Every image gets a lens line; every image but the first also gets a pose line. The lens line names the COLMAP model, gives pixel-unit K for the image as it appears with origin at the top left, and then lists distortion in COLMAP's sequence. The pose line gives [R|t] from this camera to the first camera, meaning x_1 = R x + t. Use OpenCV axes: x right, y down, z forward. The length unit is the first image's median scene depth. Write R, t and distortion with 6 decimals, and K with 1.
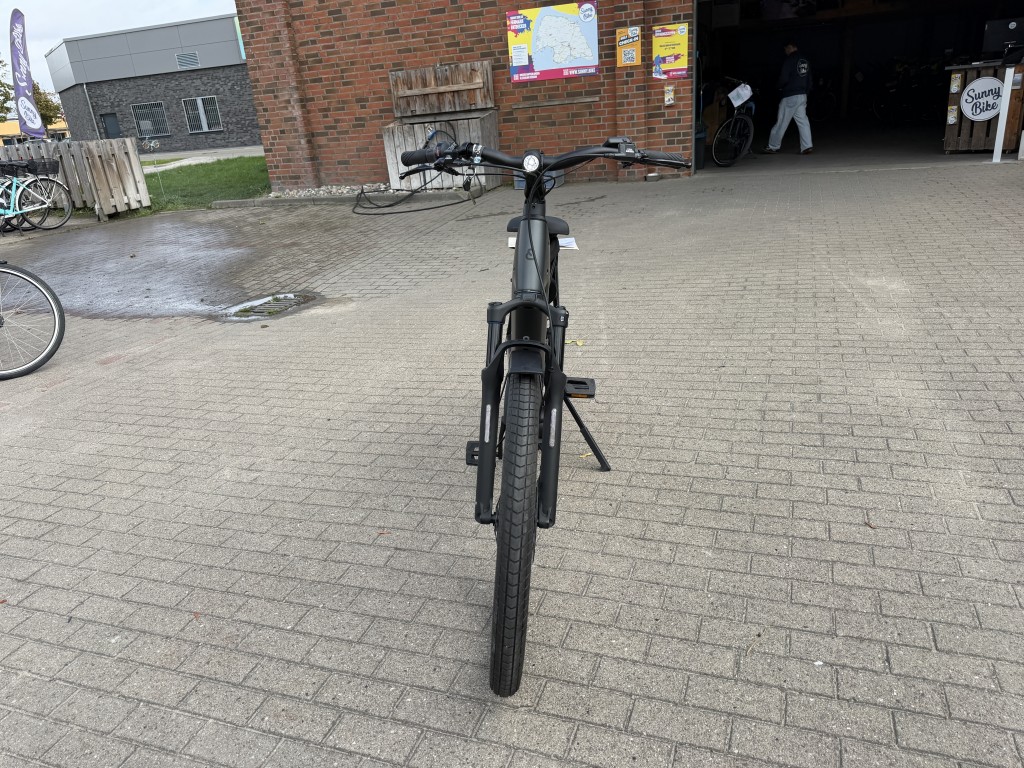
lens RADIAL K [[686.1, 0, 512.0], [0, 686.1, 384.0], [0, 0, 1]] dist [-0.051376, 0.000928]
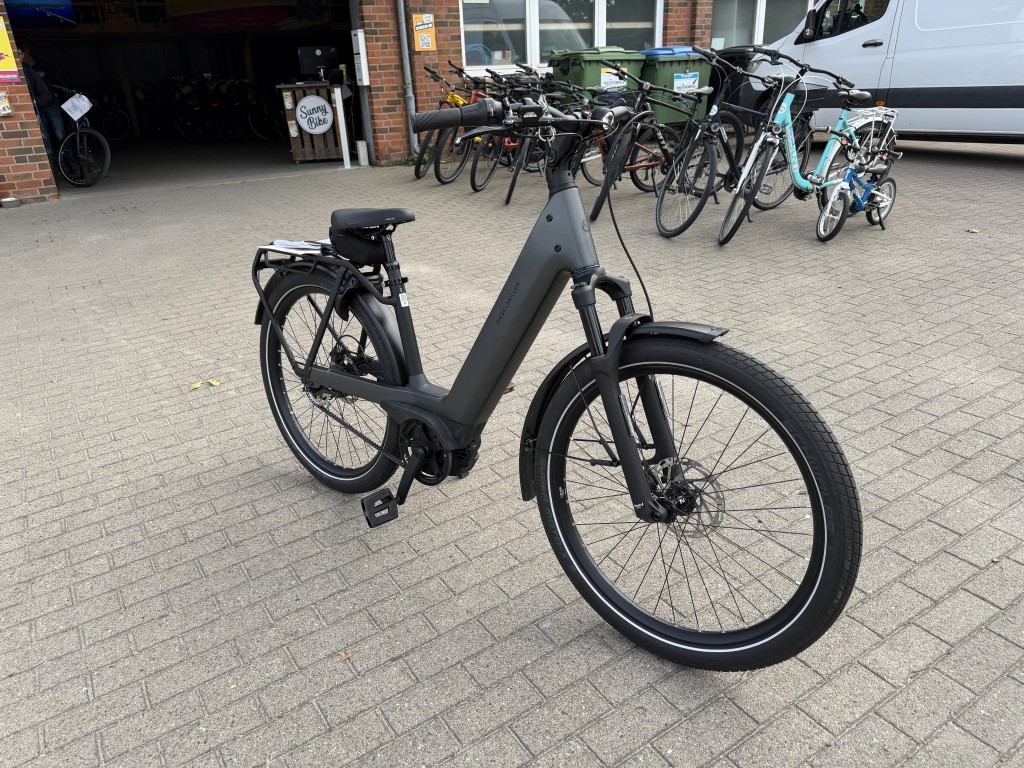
lens RADIAL K [[686.1, 0, 512.0], [0, 686.1, 384.0], [0, 0, 1]] dist [-0.051376, 0.000928]
pose [[0.580473, -0.250744, 0.774712, -0.113149], [0.272446, 0.956380, 0.105406, -0.016297], [-0.767349, 0.149882, 0.623467, 0.077879]]
